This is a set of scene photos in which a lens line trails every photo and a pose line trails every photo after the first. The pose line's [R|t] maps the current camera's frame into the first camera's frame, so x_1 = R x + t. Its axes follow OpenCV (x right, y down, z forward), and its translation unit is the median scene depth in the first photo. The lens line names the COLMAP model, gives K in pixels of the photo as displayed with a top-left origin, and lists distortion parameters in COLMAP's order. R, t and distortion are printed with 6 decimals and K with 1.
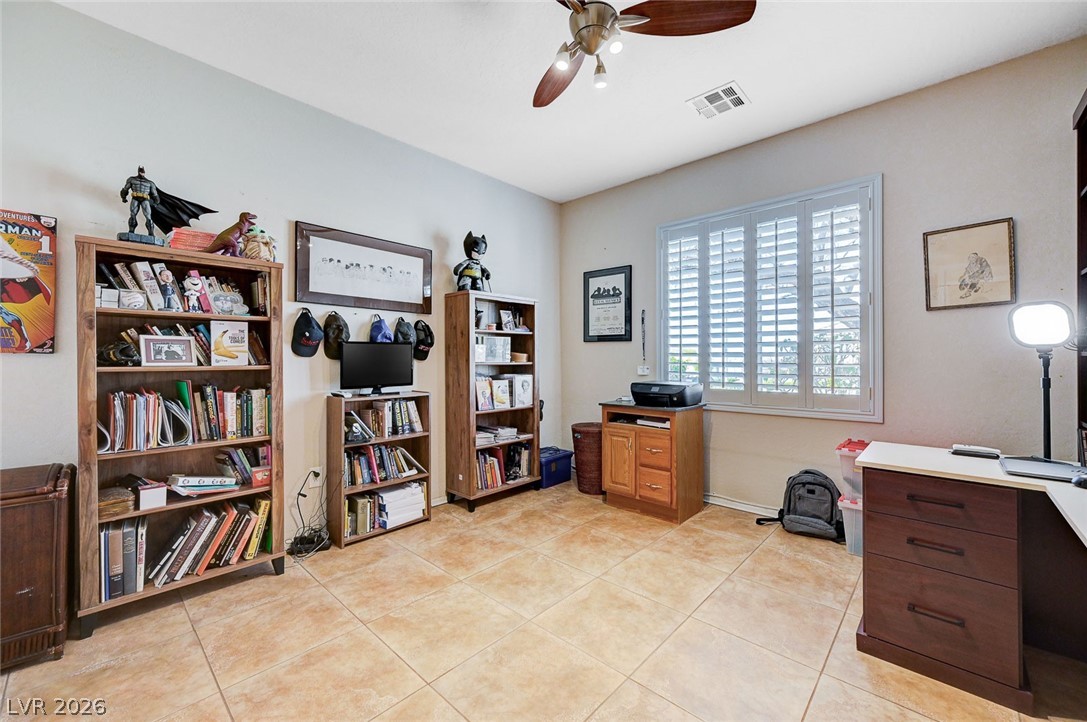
lens RADIAL K [[430.4, 0, 552.9], [0, 430.4, 359.9], [0, 0, 1]] dist [-0.001928, 0.000735]
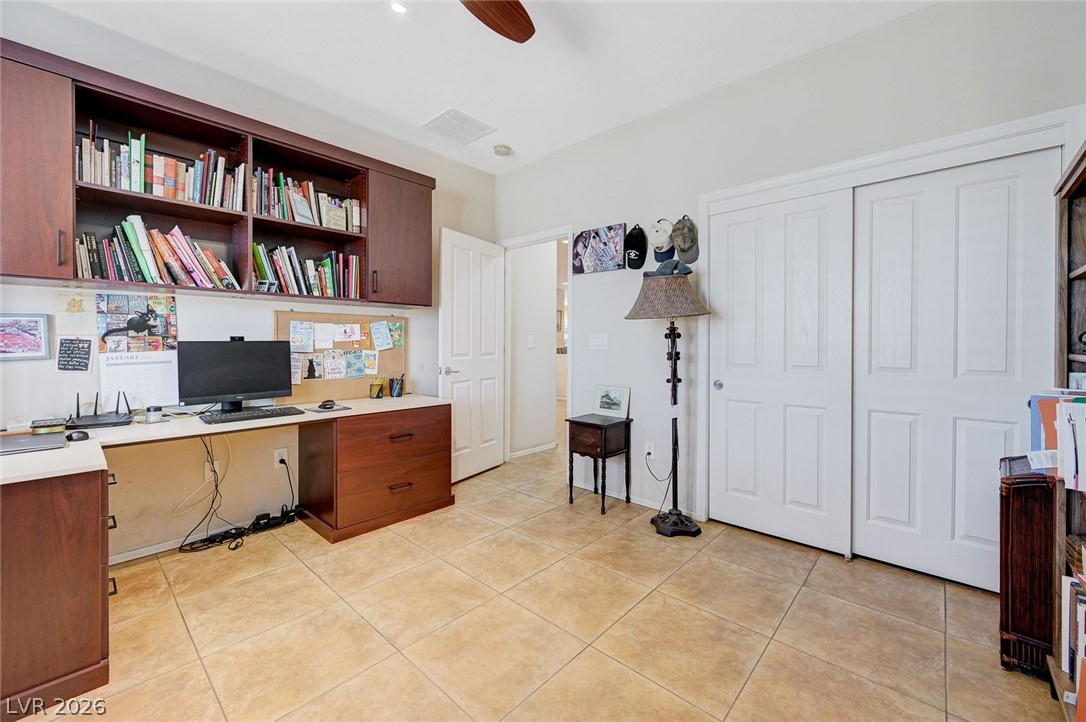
lens RADIAL K [[430.0, 0, 550.6], [0, 430.0, 350.0], [0, 0, 1]] dist [-0.001928, 0.000735]
pose [[-0.999987, 0.001473, -0.004839, -0.100242], [0.001410, 0.999915, 0.012929, 0.001085], [0.004858, 0.012922, -0.999905, 1.096073]]
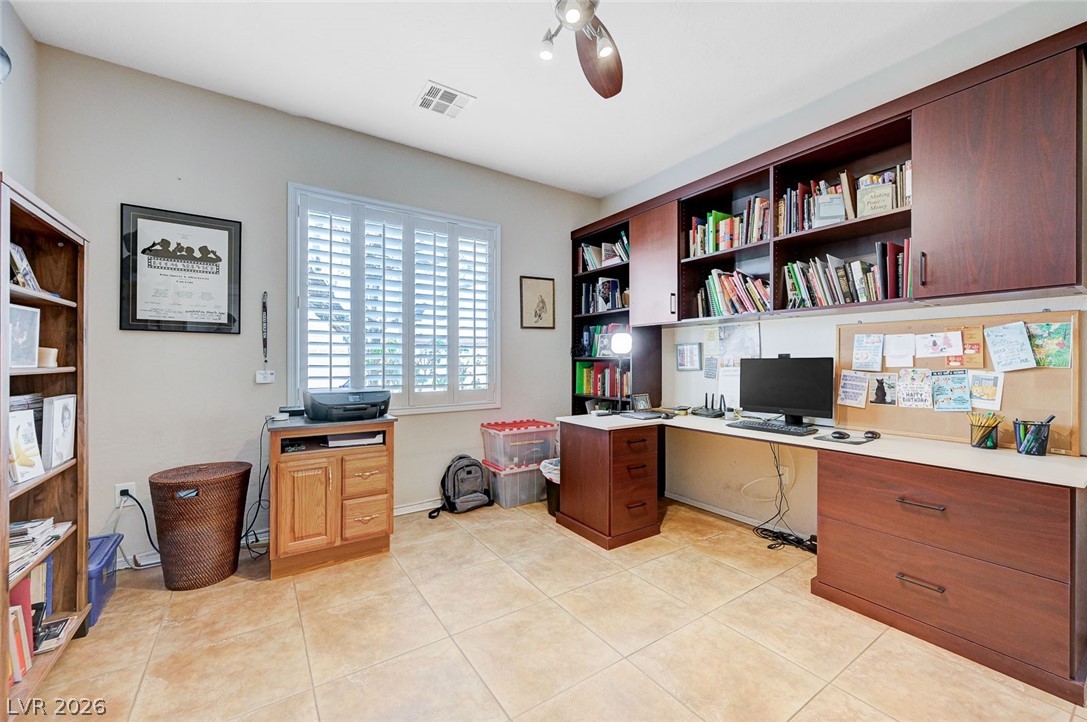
lens RADIAL K [[430.4, 0, 543.8], [0, 430.4, 359.9], [0, 0, 1]] dist [-0.001928, 0.000735]
pose [[0.233493, 0.002046, 0.972356, -0.497111], [0.001046, 0.999997, -0.002356, -0.001304], [-0.972358, 0.001567, 0.233490, 0.511515]]
